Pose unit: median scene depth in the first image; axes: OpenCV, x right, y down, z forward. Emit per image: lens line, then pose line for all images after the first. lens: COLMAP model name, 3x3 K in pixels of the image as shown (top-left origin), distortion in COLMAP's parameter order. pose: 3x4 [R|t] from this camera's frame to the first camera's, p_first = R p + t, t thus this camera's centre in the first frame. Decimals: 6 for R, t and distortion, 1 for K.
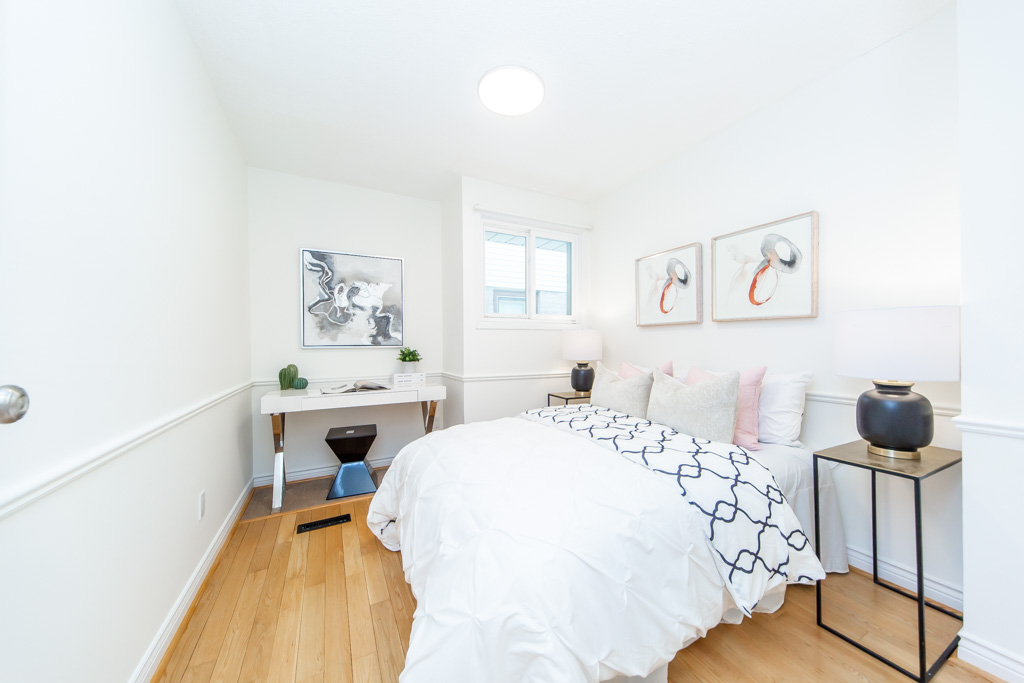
lens RADIAL K [[357.4, 0, 513.1], [0, 357.4, 344.7], [0, 0, 1]] dist [0.000622, 0.000035]
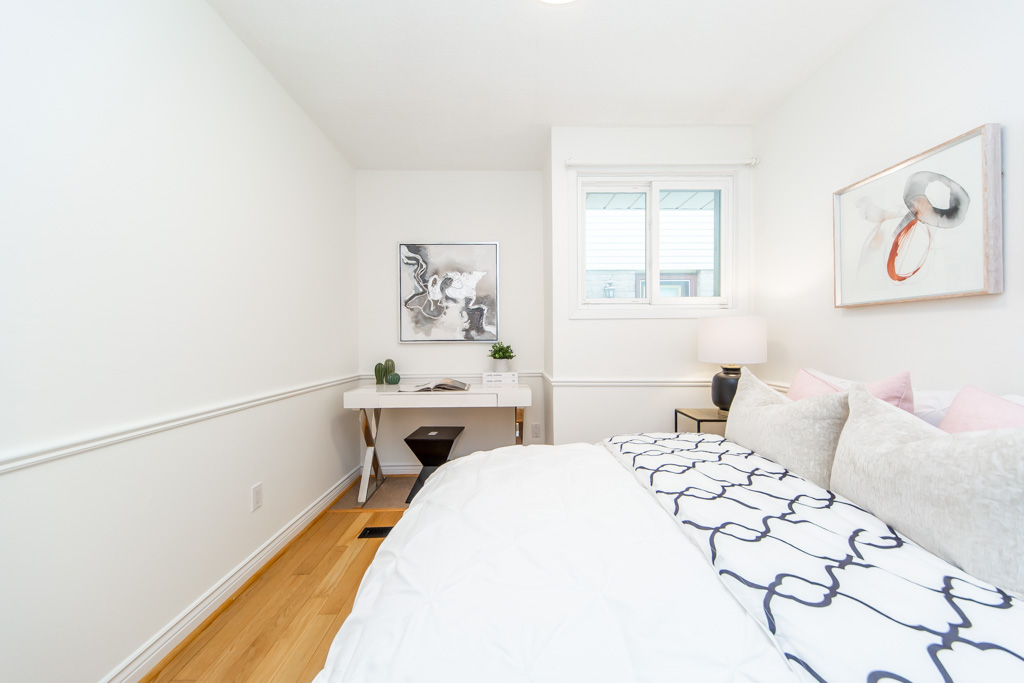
lens RADIAL K [[364.9, 0, 507.2], [0, 364.9, 341.1], [0, 0, 1]] dist [0.000868, -0.000026]
pose [[0.891544, 0.001646, -0.452931, 0.134640], [0.000701, 0.999987, 0.005014, -0.000676], [0.452933, -0.004787, 0.891532, 0.223837]]
